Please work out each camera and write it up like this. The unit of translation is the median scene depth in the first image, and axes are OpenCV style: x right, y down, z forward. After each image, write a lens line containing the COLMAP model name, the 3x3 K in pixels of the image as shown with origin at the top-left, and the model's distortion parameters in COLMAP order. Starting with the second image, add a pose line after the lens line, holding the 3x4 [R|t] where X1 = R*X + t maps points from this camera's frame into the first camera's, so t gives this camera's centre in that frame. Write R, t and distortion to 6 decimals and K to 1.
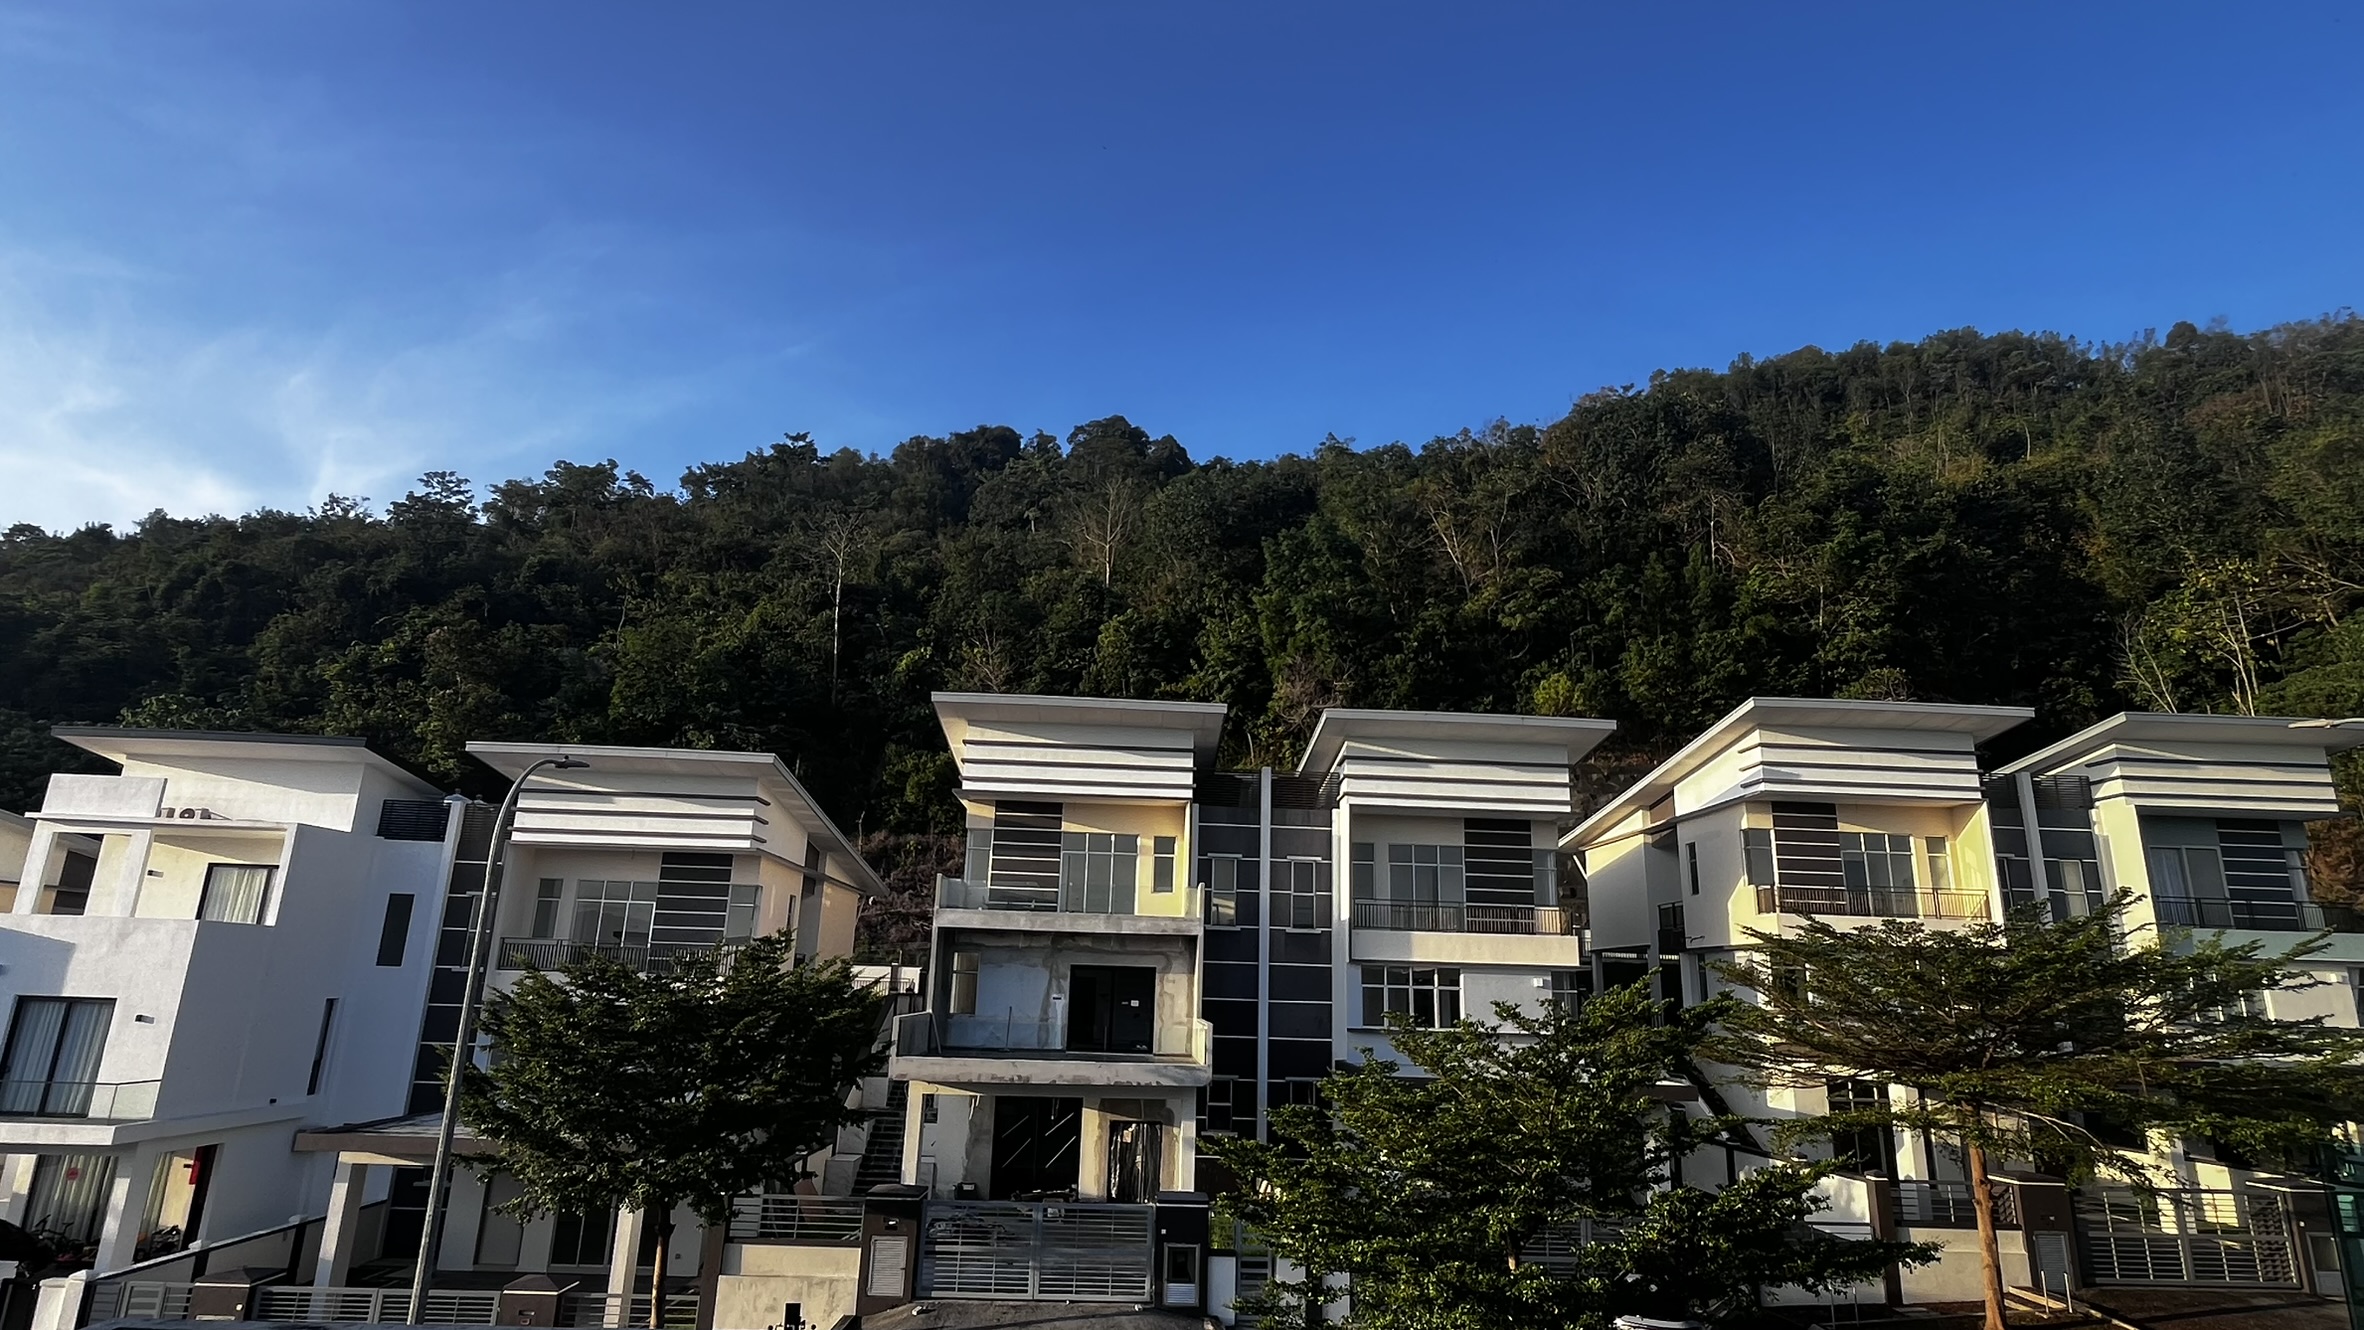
lens RADIAL K [[1200.0, 0, 1179.1], [0, 1200.0, 685.1], [0, 0, 1]] dist [-0.001118, -0.001203]
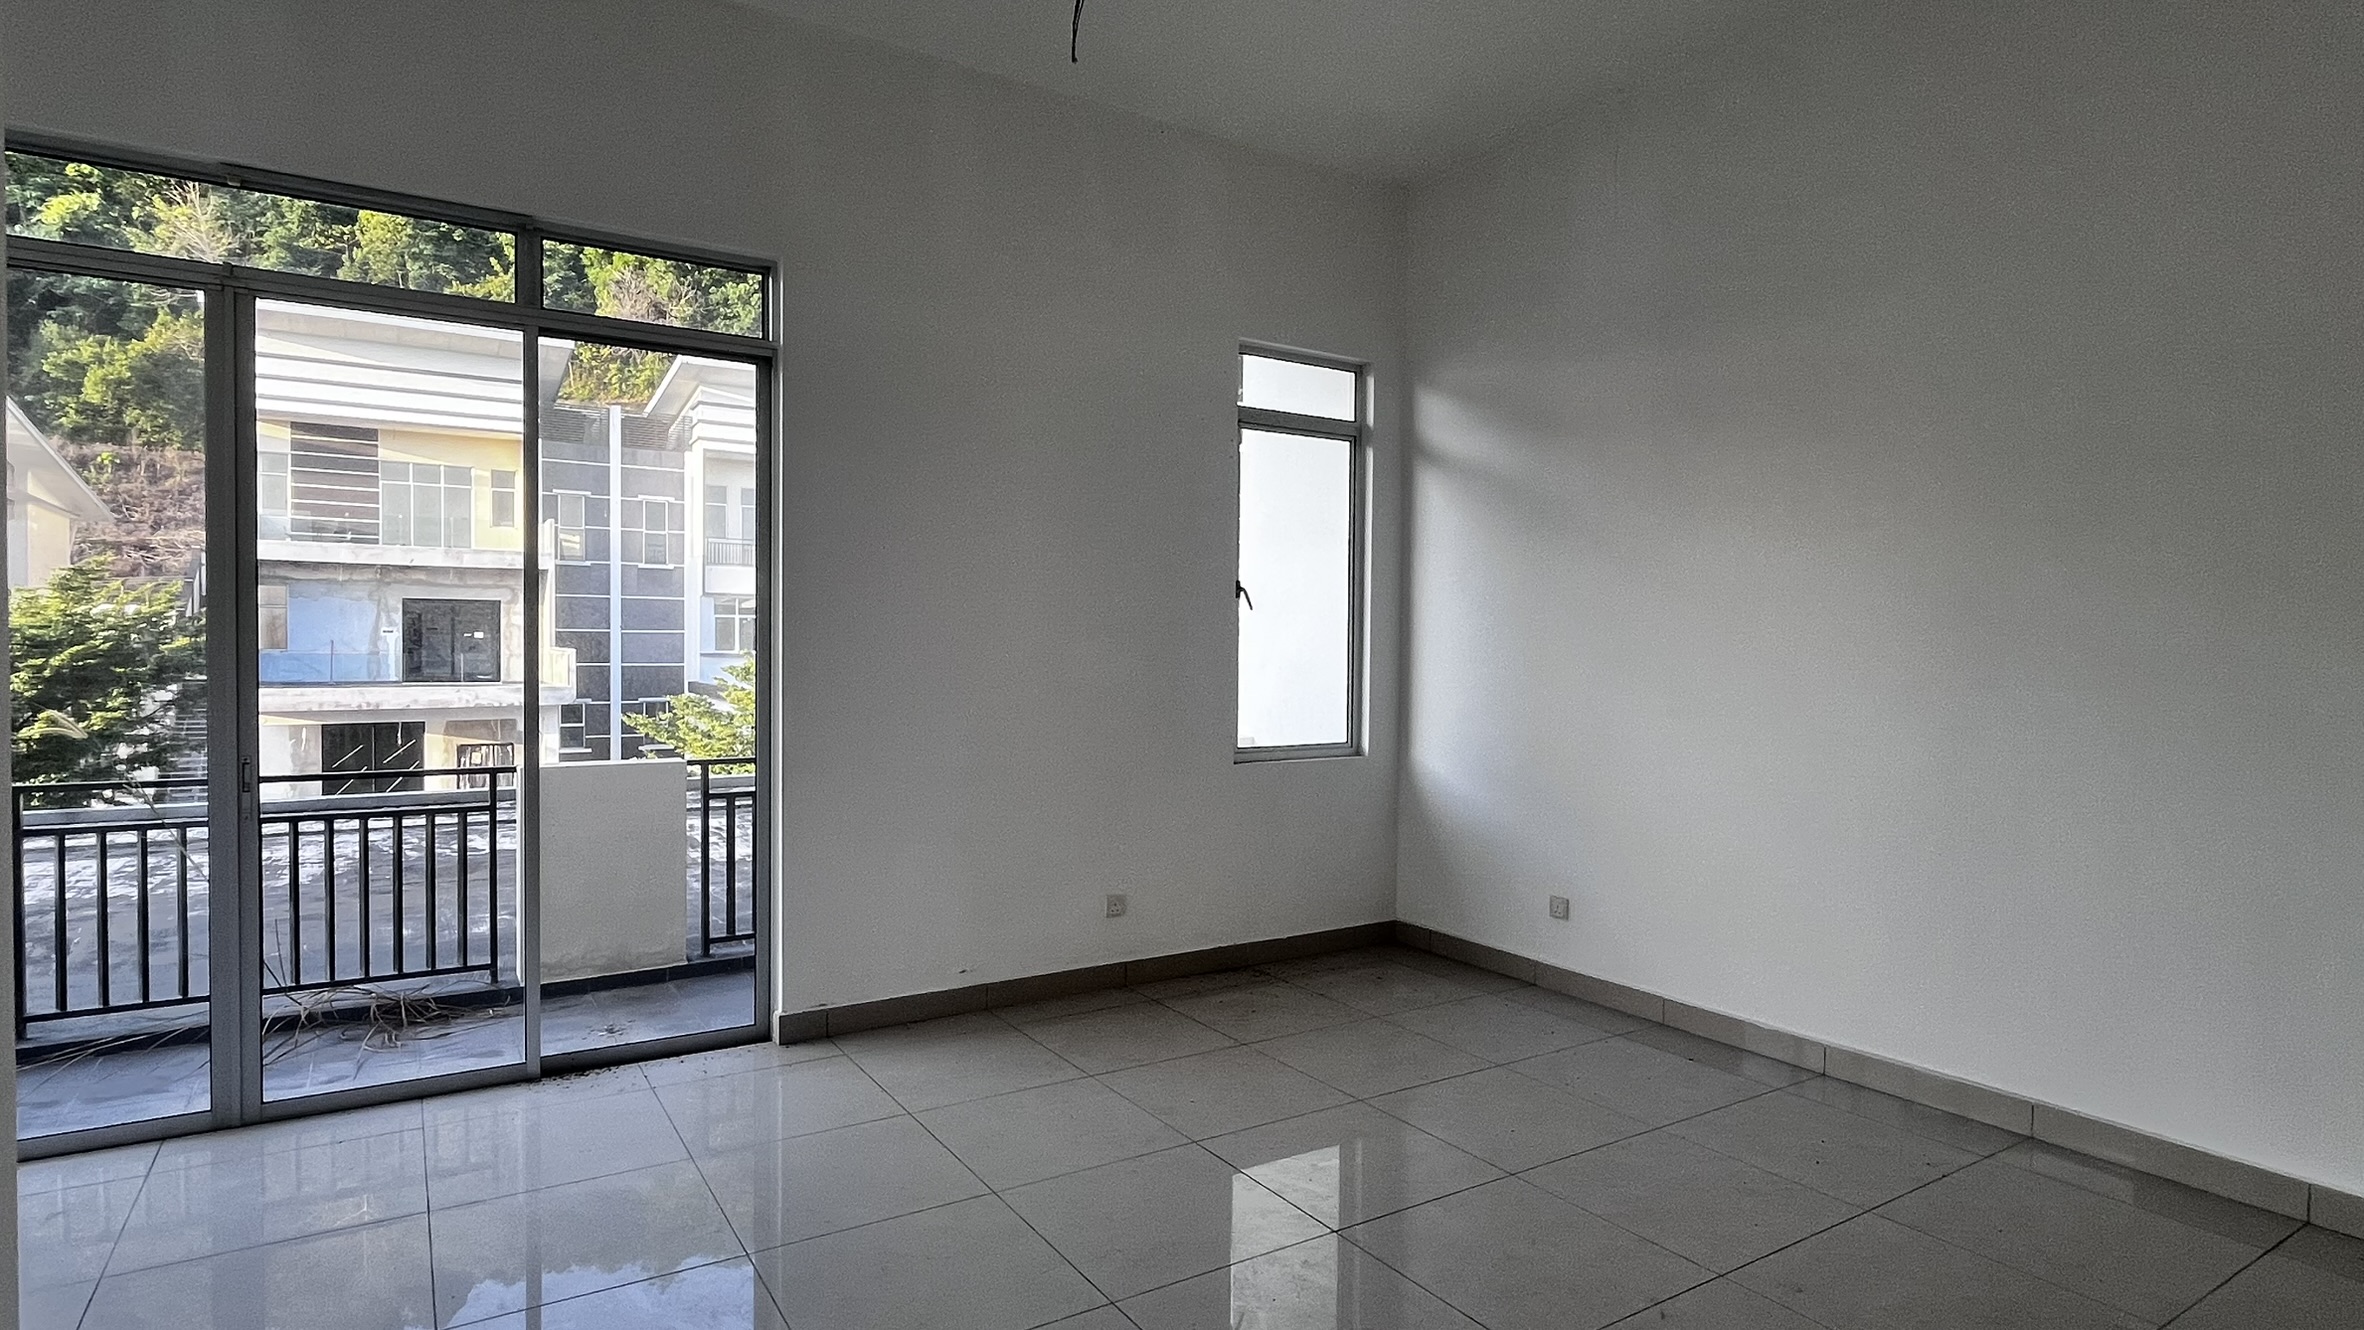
lens RADIAL K [[1200.0, 0, 1168.9], [0, 1200.0, 667.4], [0, 0, 1]] dist [-0.001118, -0.001203]
pose [[0.864506, -0.033703, 0.501491, -0.039228], [-0.107852, 0.962069, 0.250580, -0.023805], [-0.490914, -0.270715, 0.828080, -0.126549]]
